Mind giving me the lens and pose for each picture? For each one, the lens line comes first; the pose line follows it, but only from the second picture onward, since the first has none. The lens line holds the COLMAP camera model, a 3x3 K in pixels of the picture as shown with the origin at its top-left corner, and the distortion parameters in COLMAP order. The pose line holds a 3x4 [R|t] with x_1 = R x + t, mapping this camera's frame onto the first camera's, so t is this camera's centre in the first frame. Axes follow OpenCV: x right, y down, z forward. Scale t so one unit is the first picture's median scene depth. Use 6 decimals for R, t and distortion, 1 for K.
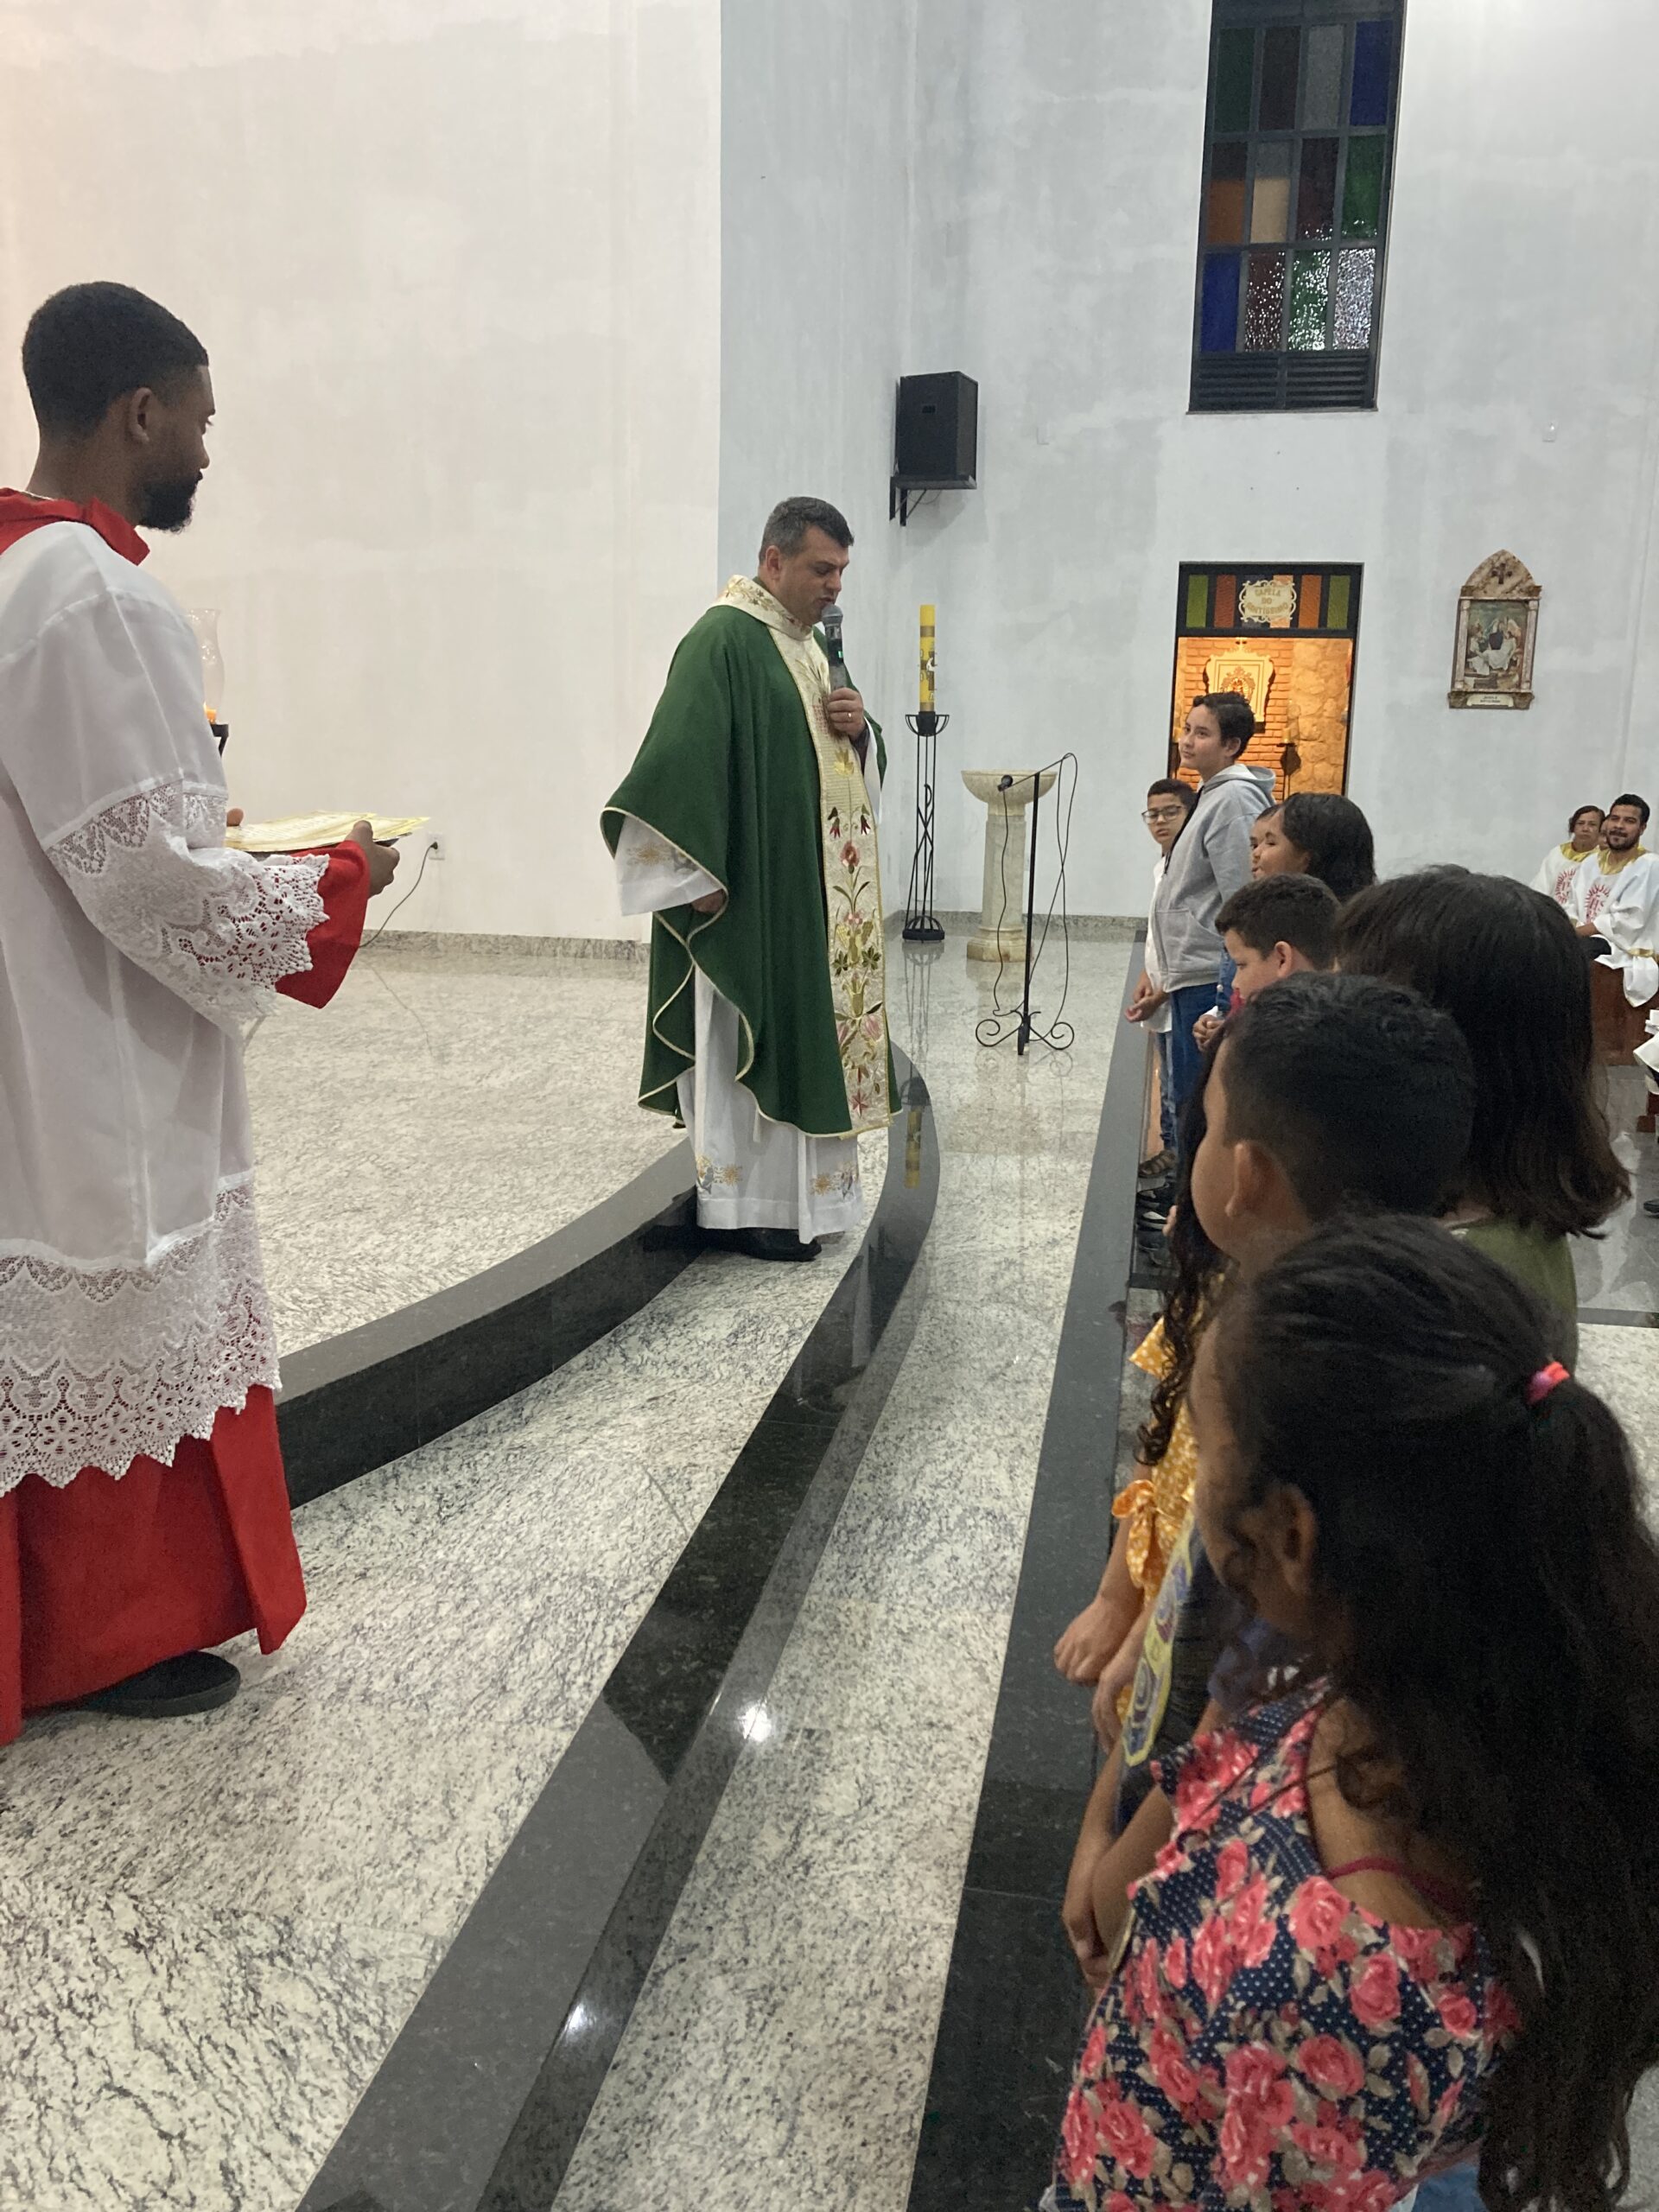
lens RADIAL K [[1810.1, 0, 836.2], [0, 1810.1, 1083.4], [0, 0, 1]] dist [0.007406, 0.006029]
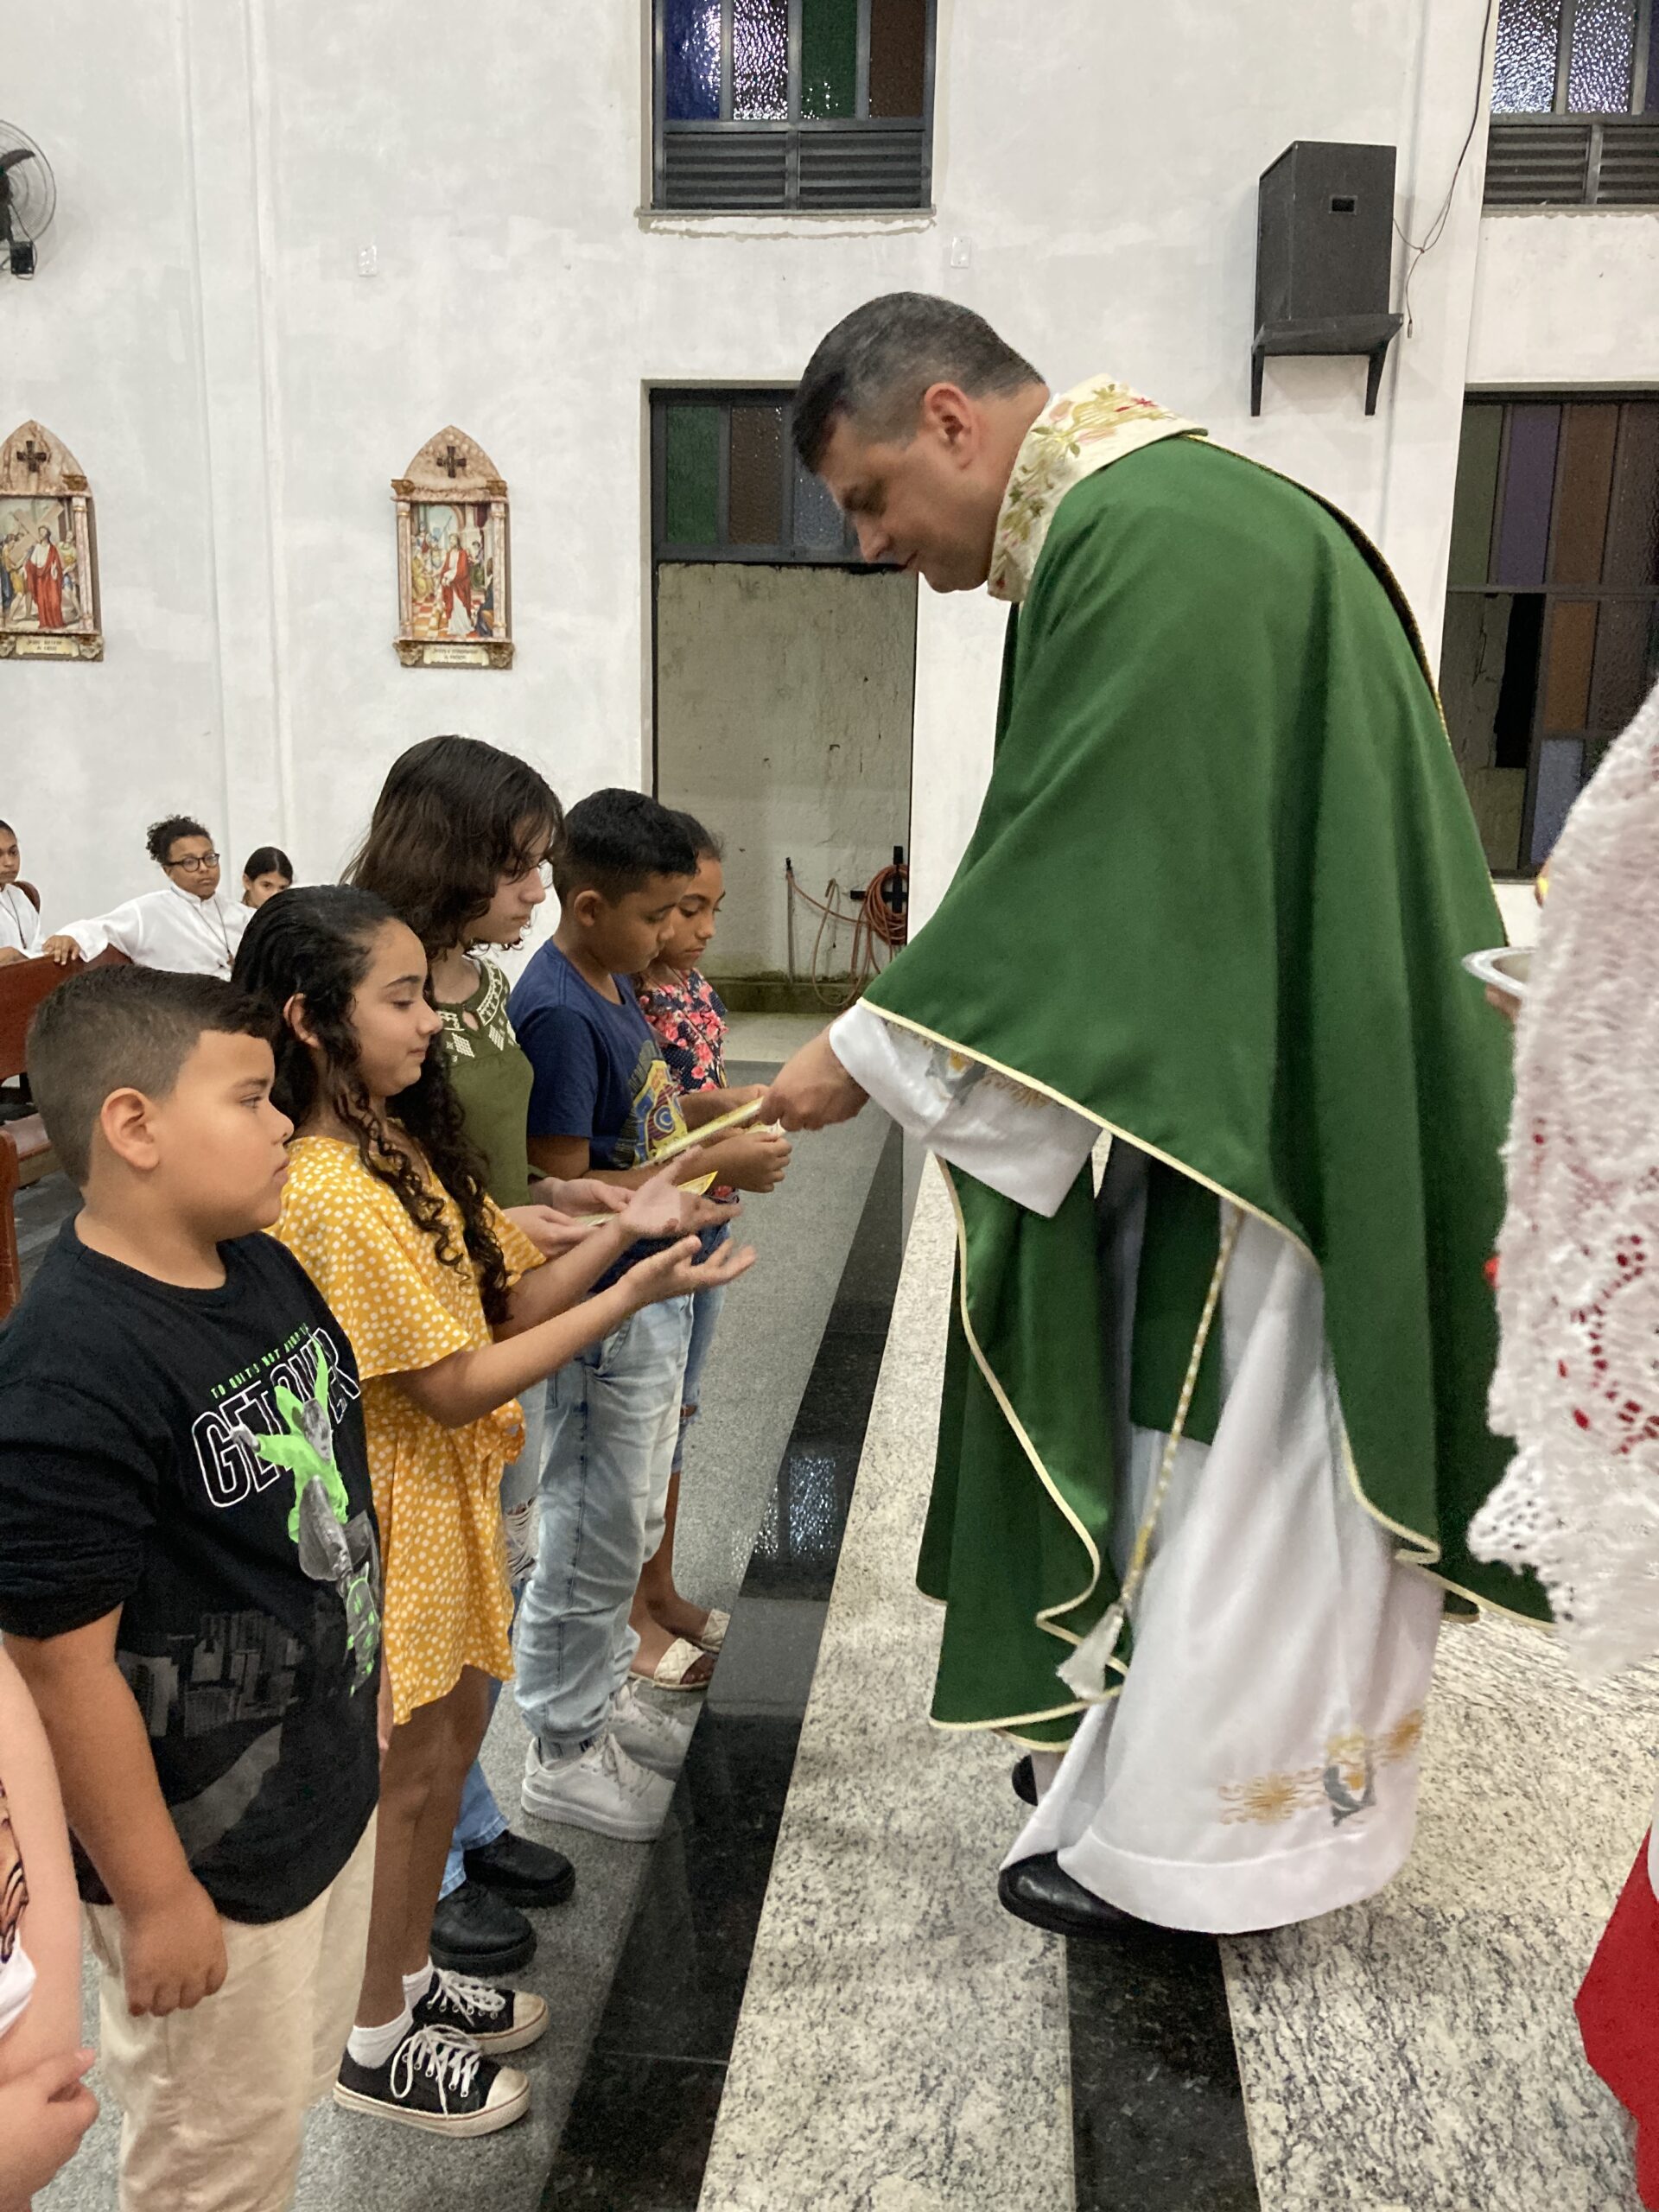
lens RADIAL K [[1810.1, 0, 838.5], [0, 1810.1, 1120.9], [0, 0, 1]] dist [0.007406, 0.006029]
pose [[-0.996129, -0.015256, -0.086565, 0.096562], [-0.049315, 0.912224, 0.406712, -0.273174], [0.072762, 0.409407, -0.909446, 1.549381]]
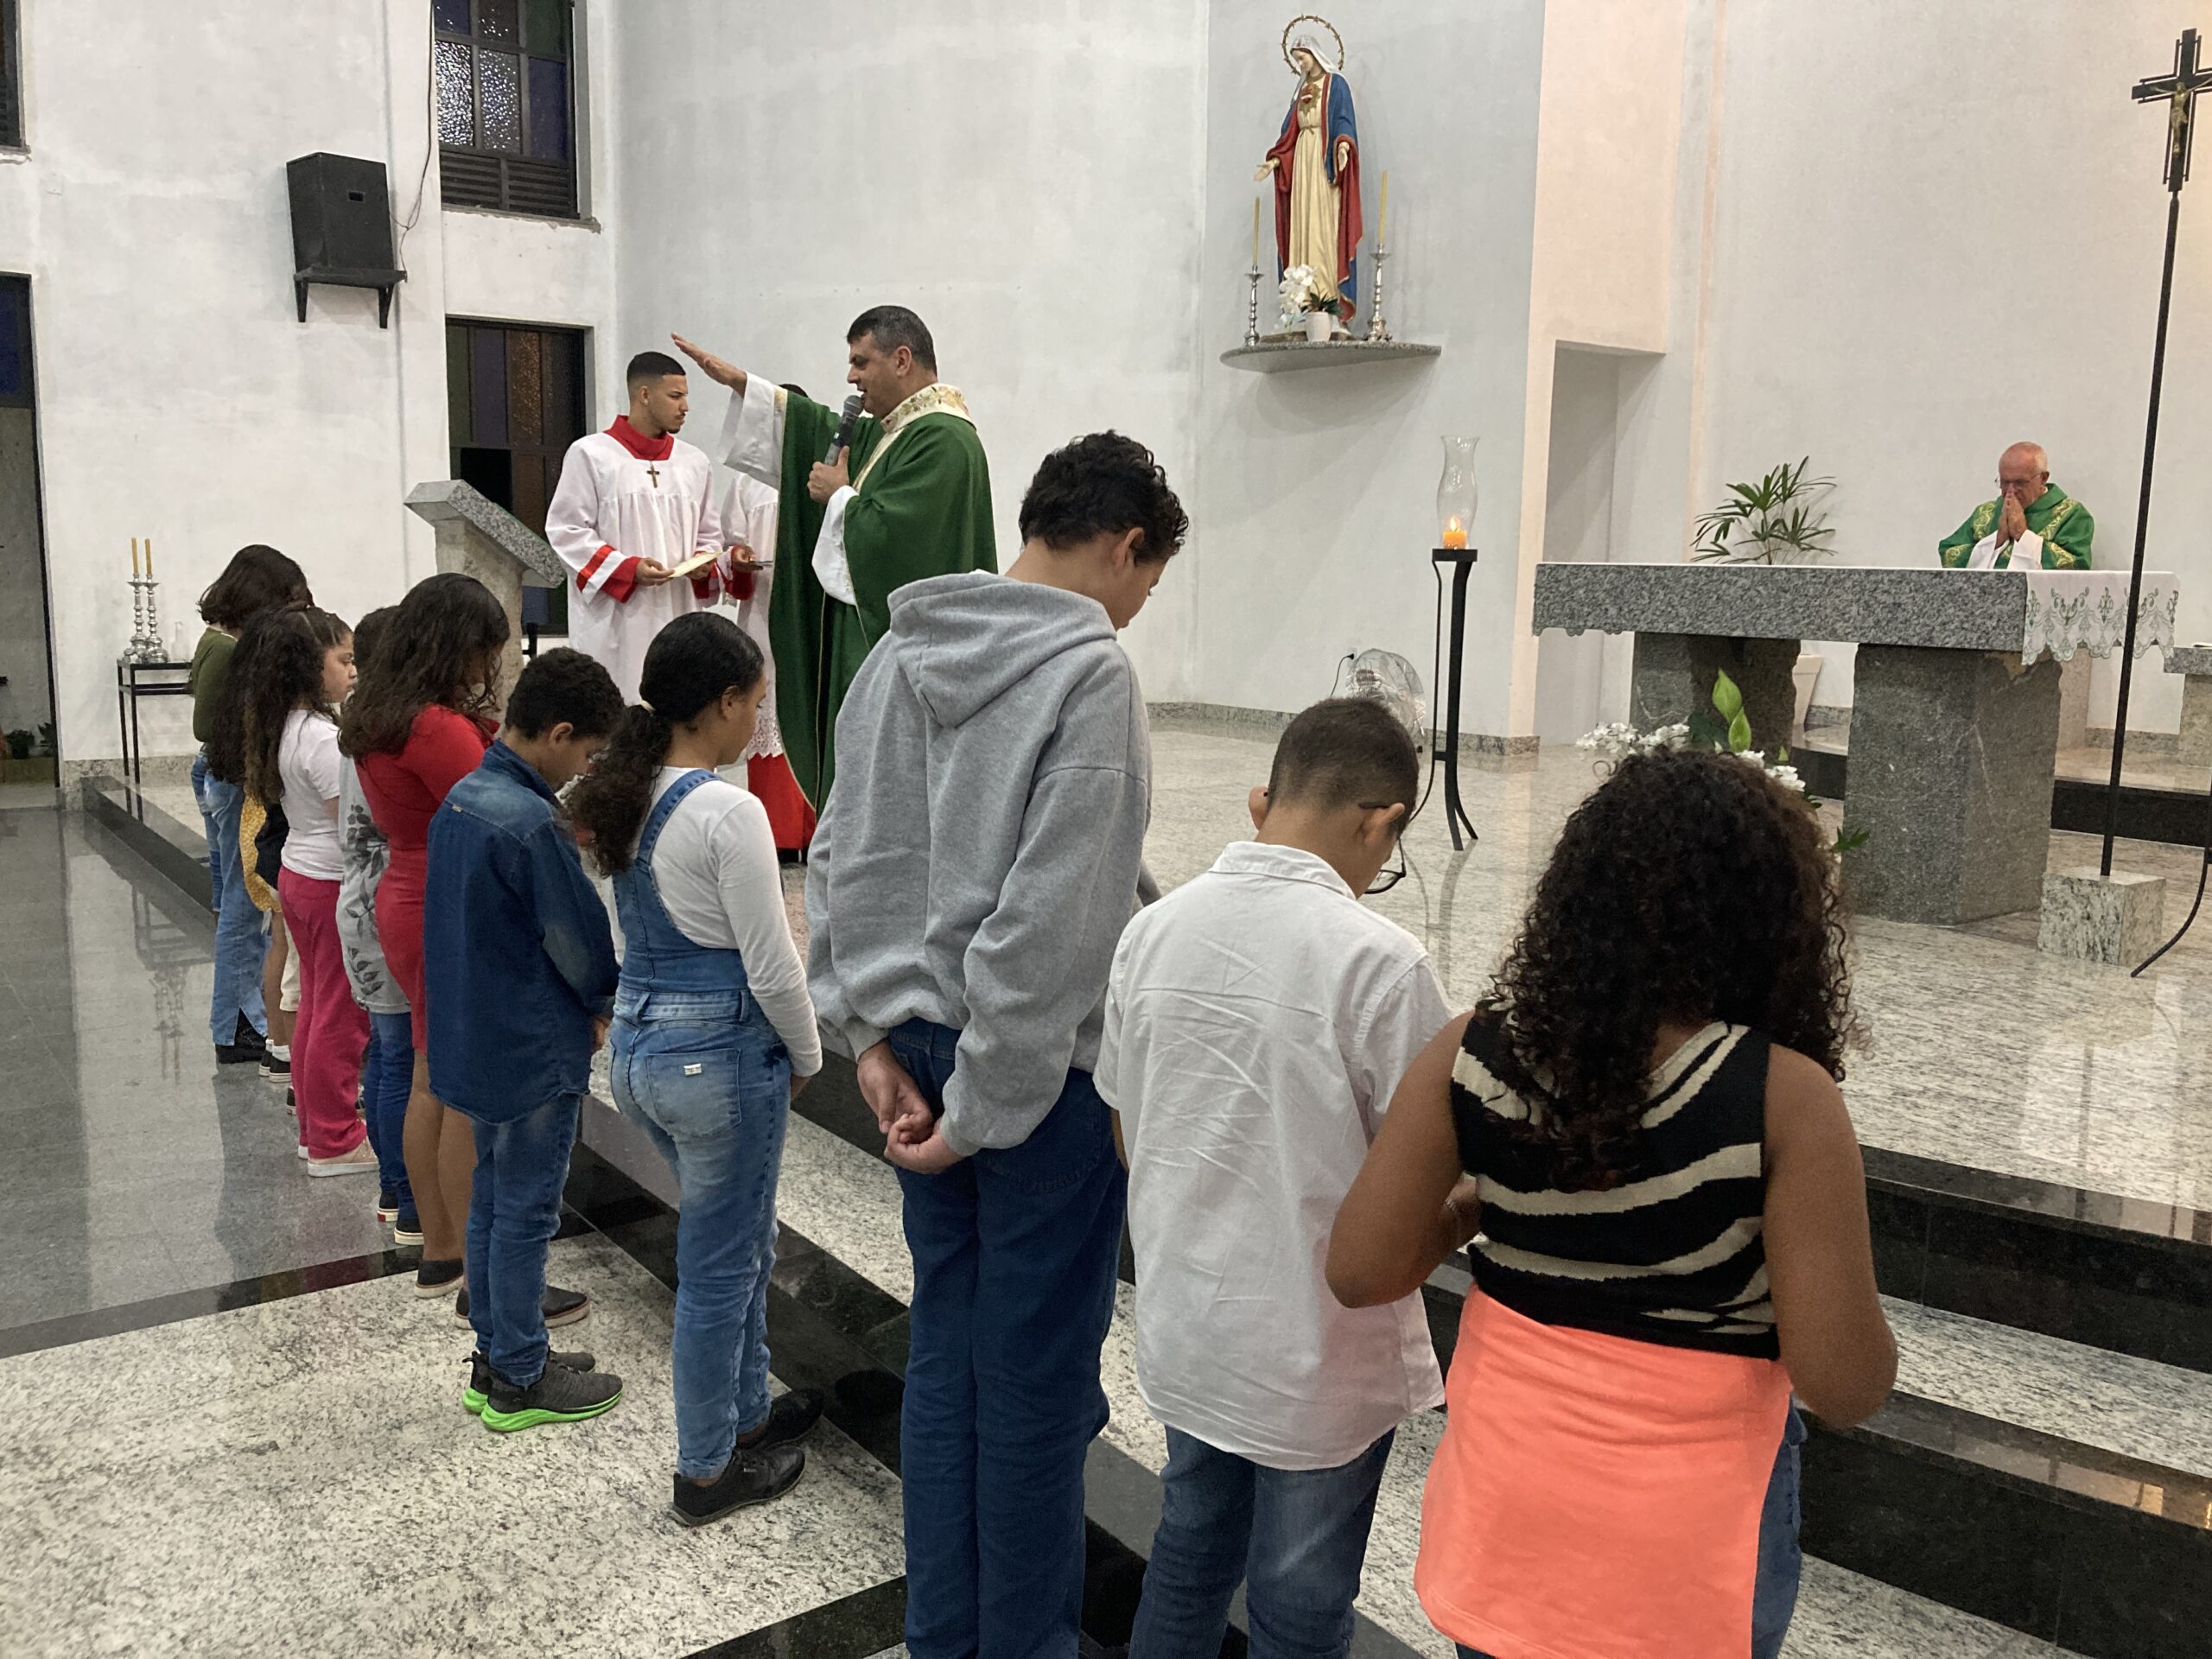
lens RADIAL K [[1810.1, 0, 1112.1], [0, 1810.1, 822.6], [0, 0, 1]] dist [0.007406, 0.006029]
pose [[-0.682061, 0.081764, -0.726710, 1.156115], [-0.174083, 0.947010, 0.269938, -0.539396], [0.710273, 0.310622, -0.631685, 2.957562]]
